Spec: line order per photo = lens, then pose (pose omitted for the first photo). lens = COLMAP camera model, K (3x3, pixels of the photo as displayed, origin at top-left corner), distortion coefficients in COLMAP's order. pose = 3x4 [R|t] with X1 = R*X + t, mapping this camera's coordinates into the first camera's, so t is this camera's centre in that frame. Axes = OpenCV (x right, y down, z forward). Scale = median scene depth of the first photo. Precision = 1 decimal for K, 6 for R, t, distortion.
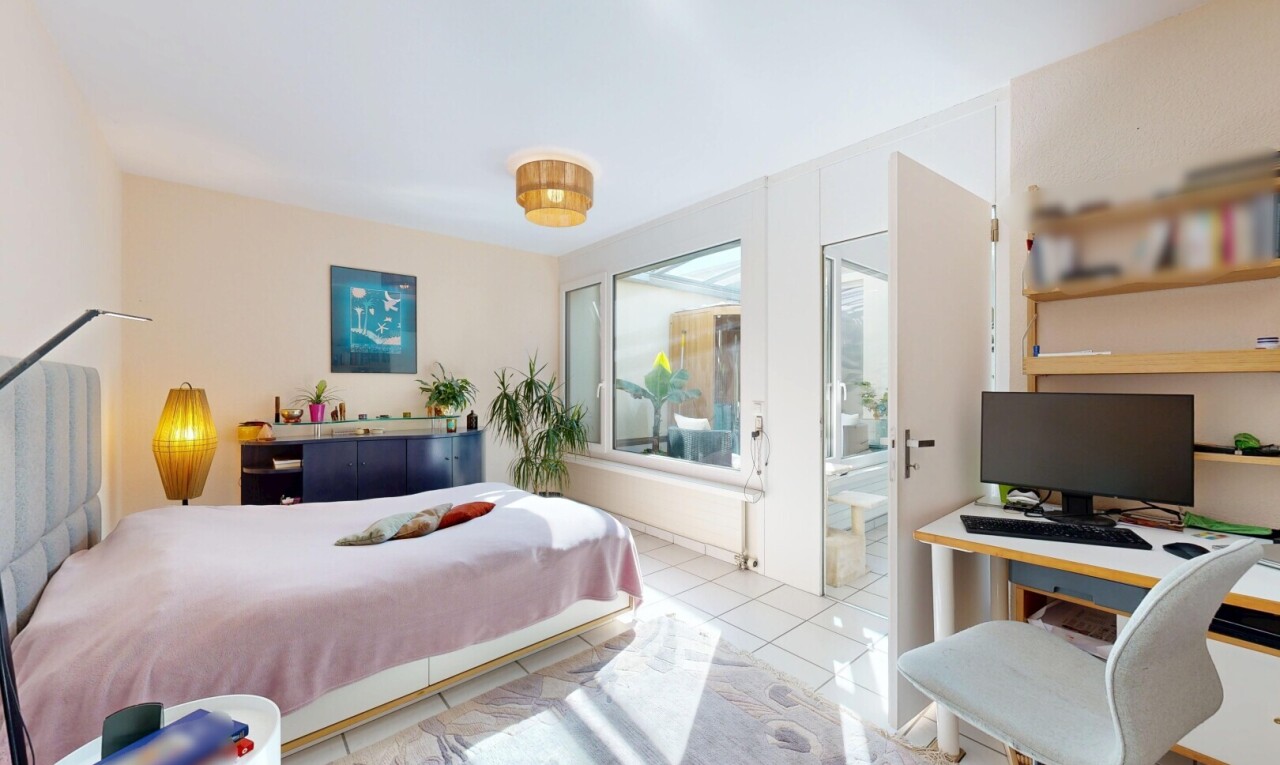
lens RADIAL K [[472.4, 0, 640.3], [0, 472.4, 384.7], [0, 0, 1]] dist [-0.000080, -0.000003]
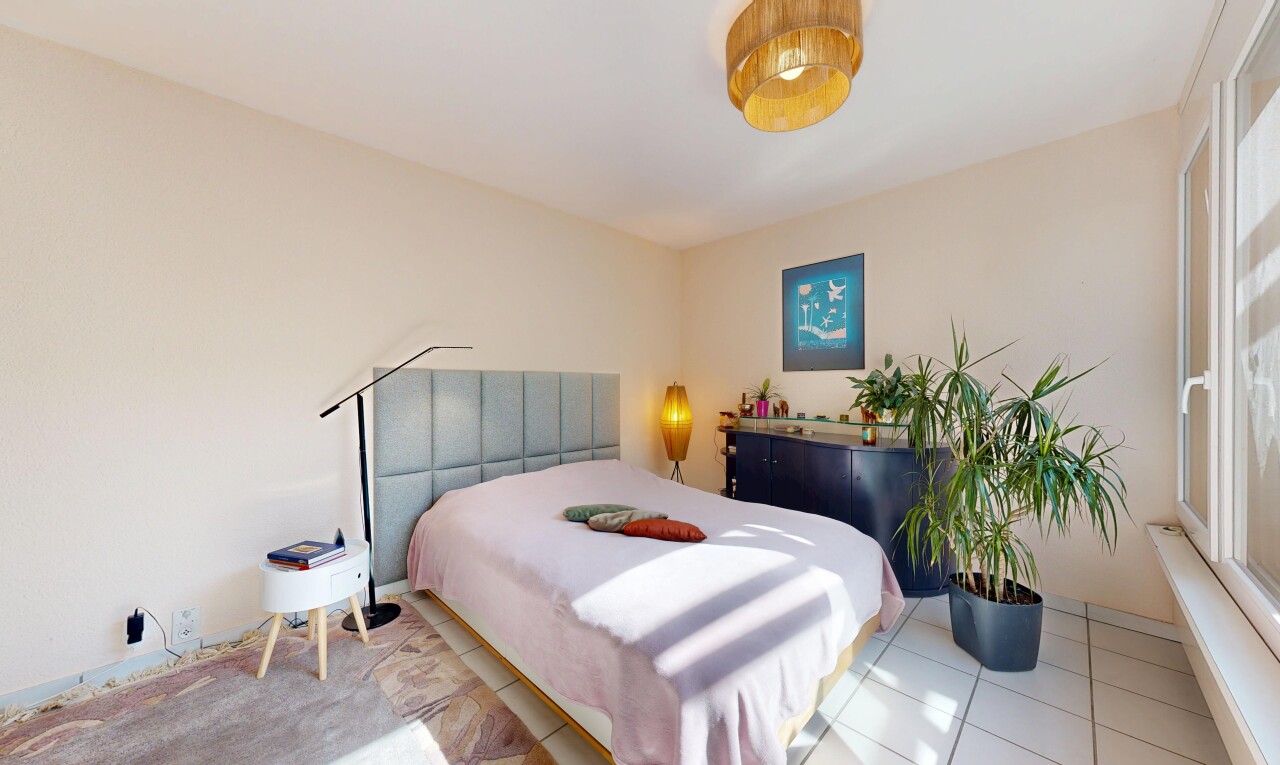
lens RADIAL K [[426.5, 0, 640.1], [0, 426.5, 382.5], [0, 0, 1]] dist [0.000484, 0.000028]
pose [[0.070410, -0.008777, -0.997480, 0.264350], [-0.005415, 0.999943, -0.009181, 0.009195], [0.997503, 0.006048, 0.070358, 0.596864]]
